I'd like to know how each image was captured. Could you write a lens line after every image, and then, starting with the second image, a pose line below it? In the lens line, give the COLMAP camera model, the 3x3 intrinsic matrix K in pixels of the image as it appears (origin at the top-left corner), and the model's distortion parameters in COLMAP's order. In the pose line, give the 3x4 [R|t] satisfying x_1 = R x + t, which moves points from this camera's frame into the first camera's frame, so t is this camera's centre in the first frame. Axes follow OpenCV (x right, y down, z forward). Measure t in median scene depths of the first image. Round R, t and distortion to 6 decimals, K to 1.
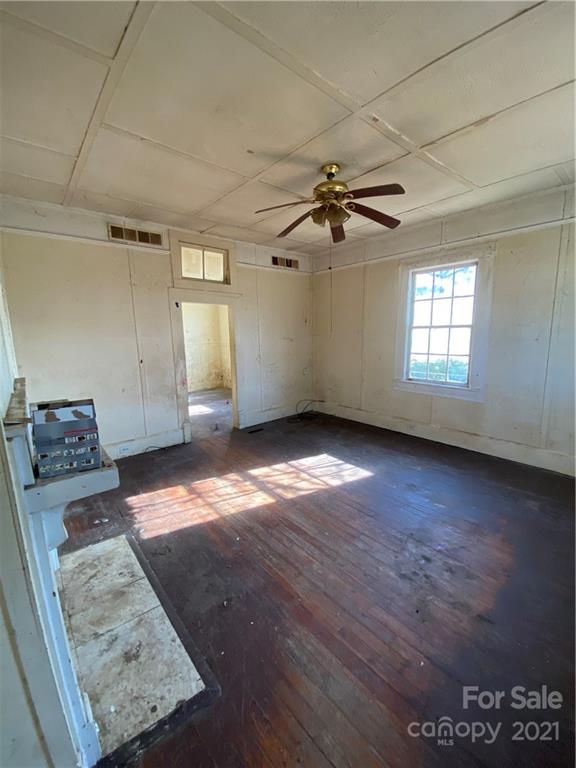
lens RADIAL K [[311.6, 0, 288.4], [0, 311.6, 382.4], [0, 0, 1]] dist [0.022964, -0.021437]
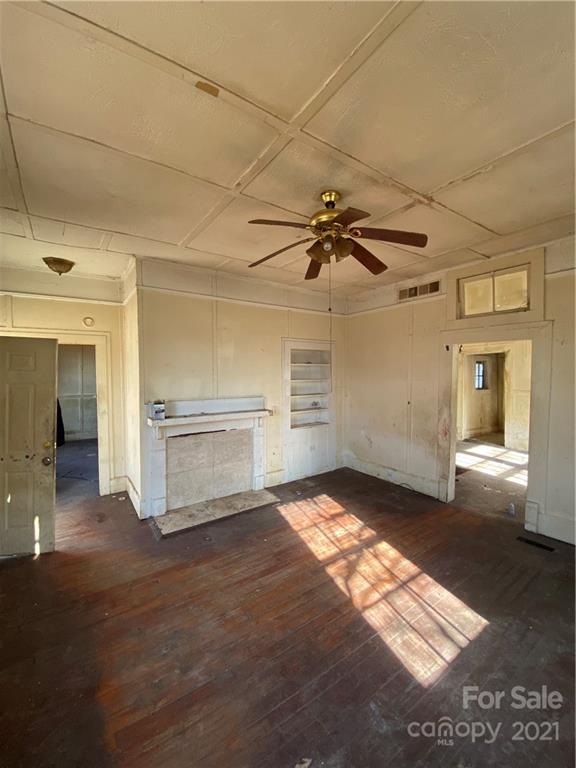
lens RADIAL K [[311.6, 0, 288.4], [0, 311.6, 382.4], [0, 0, 1]] dist [0.022964, -0.021437]
pose [[-0.092497, 0.054556, -0.994217, 0.794952], [-0.159233, 0.984837, 0.068856, -0.177428], [0.982898, 0.164681, -0.082408, 0.812789]]
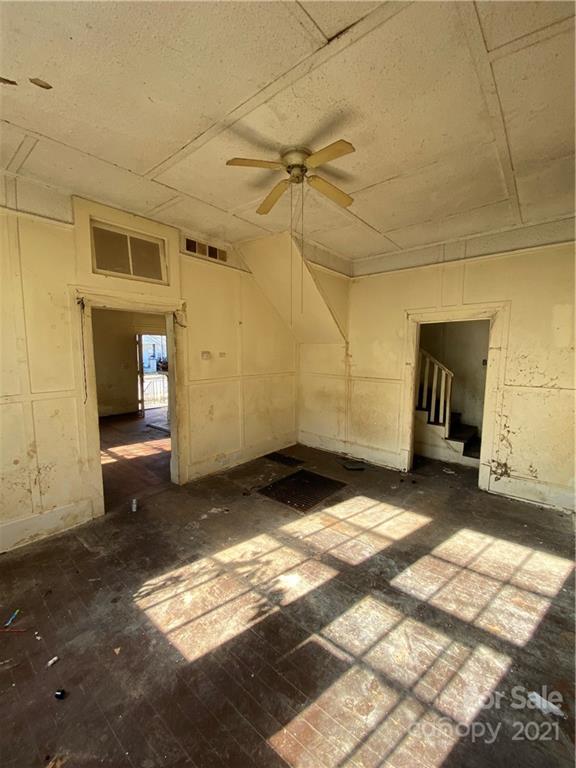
lens RADIAL K [[311.6, 0, 288.4], [0, 311.6, 382.4], [0, 0, 1]] dist [0.022964, -0.021437]
pose [[-0.984998, 0.035529, -0.168871, -0.671566], [-0.010880, 0.963844, 0.266243, -0.403362], [0.172225, 0.264086, -0.948998, 2.460786]]
